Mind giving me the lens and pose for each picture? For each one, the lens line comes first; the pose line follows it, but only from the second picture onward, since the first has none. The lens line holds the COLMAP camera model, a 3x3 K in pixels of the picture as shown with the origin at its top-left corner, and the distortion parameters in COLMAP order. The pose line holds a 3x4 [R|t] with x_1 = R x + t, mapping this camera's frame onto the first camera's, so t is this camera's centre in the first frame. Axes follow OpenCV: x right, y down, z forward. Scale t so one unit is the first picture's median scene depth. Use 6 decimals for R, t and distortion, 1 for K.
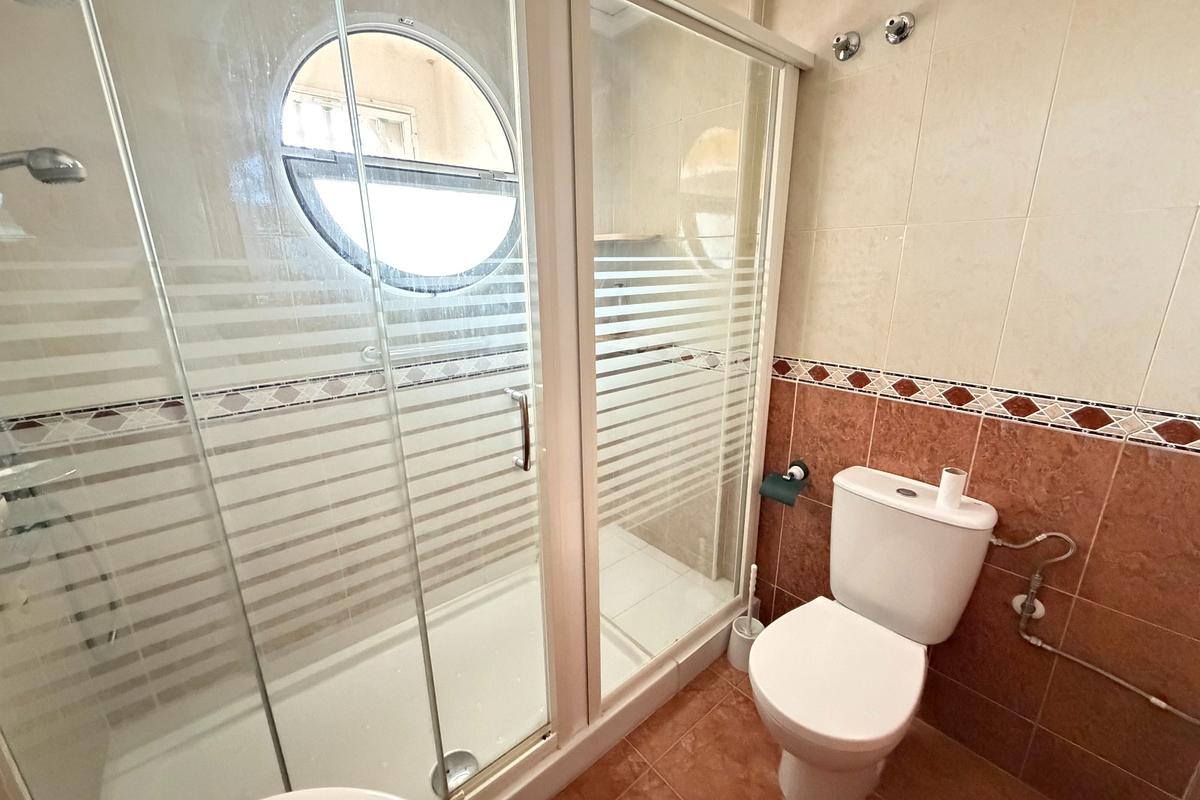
lens RADIAL K [[478.1, 0, 607.3], [0, 478.1, 400.8], [0, 0, 1]] dist [0.001654, 0.000340]
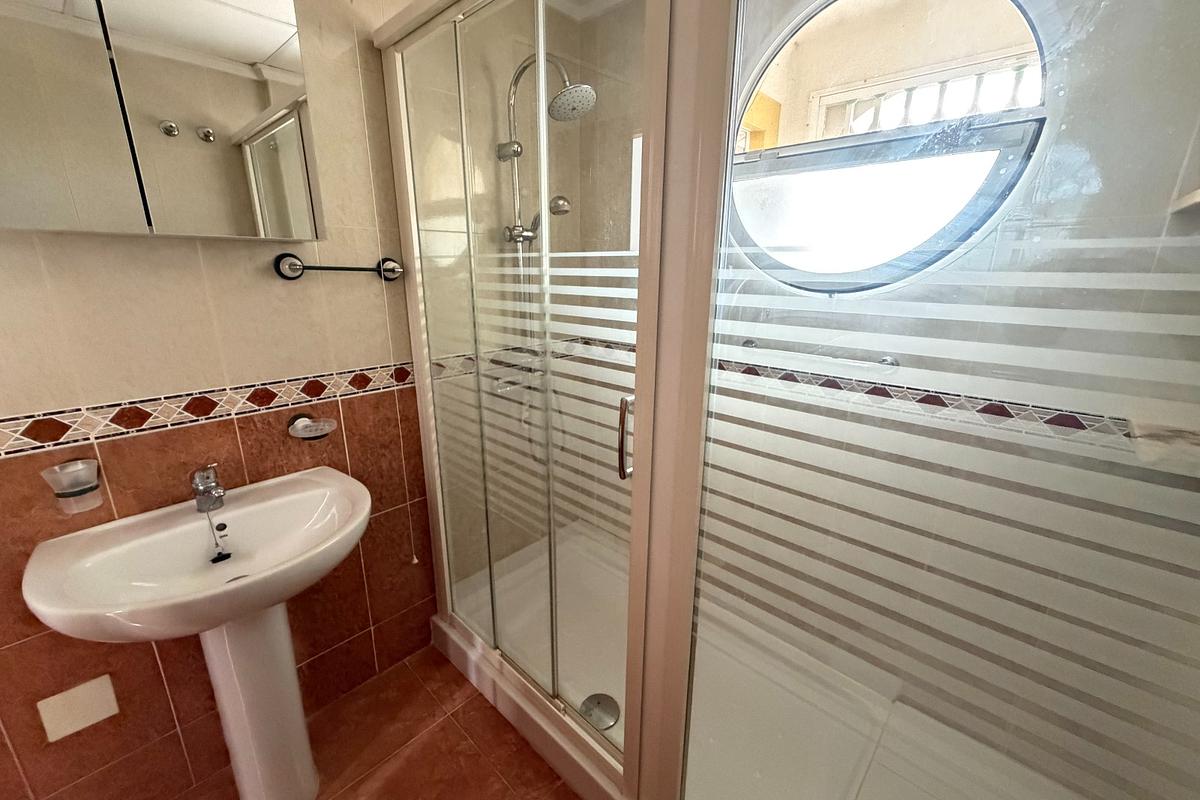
lens RADIAL K [[478.1, 0, 608.6], [0, 478.1, 400.8], [0, 0, 1]] dist [0.001654, 0.000340]
pose [[-0.122514, -0.259506, 0.957939, -0.242103], [0.260548, 0.922946, 0.283348, -0.076239], [-0.957656, 0.284303, -0.045460, 0.287662]]
